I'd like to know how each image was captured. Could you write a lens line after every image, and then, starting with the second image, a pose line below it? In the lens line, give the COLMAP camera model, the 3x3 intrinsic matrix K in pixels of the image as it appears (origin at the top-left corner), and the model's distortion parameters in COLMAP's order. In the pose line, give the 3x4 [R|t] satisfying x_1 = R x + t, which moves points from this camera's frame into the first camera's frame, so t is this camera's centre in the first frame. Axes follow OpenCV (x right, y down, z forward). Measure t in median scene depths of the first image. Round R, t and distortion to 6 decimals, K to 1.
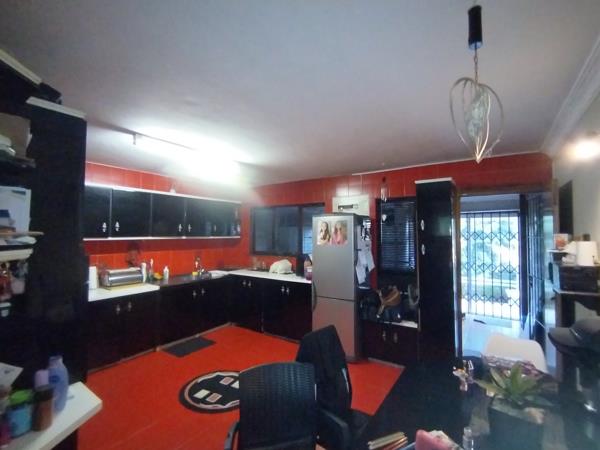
lens RADIAL K [[278.5, 0, 298.9], [0, 278.5, 227.7], [0, 0, 1]] dist [-0.002495, -0.000161]
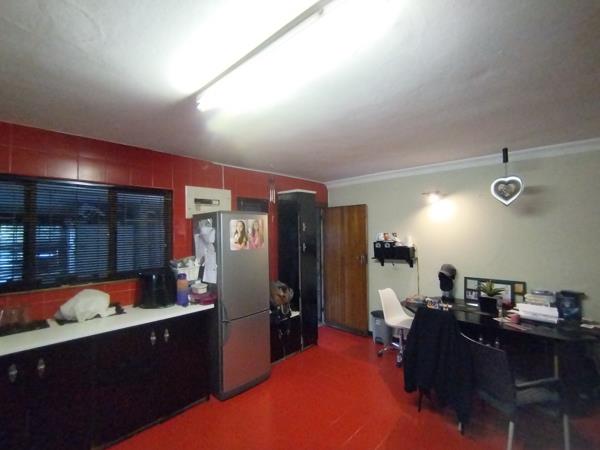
lens RADIAL K [[278.5, 0, 301.6], [0, 278.5, 223.7], [0, 0, 1]] dist [-0.002495, -0.000161]
pose [[0.134902, 0.026253, 0.990511, -0.560398], [-0.019880, 0.999519, -0.023785, 0.002783], [-0.990659, -0.016482, 0.135359, 0.631151]]
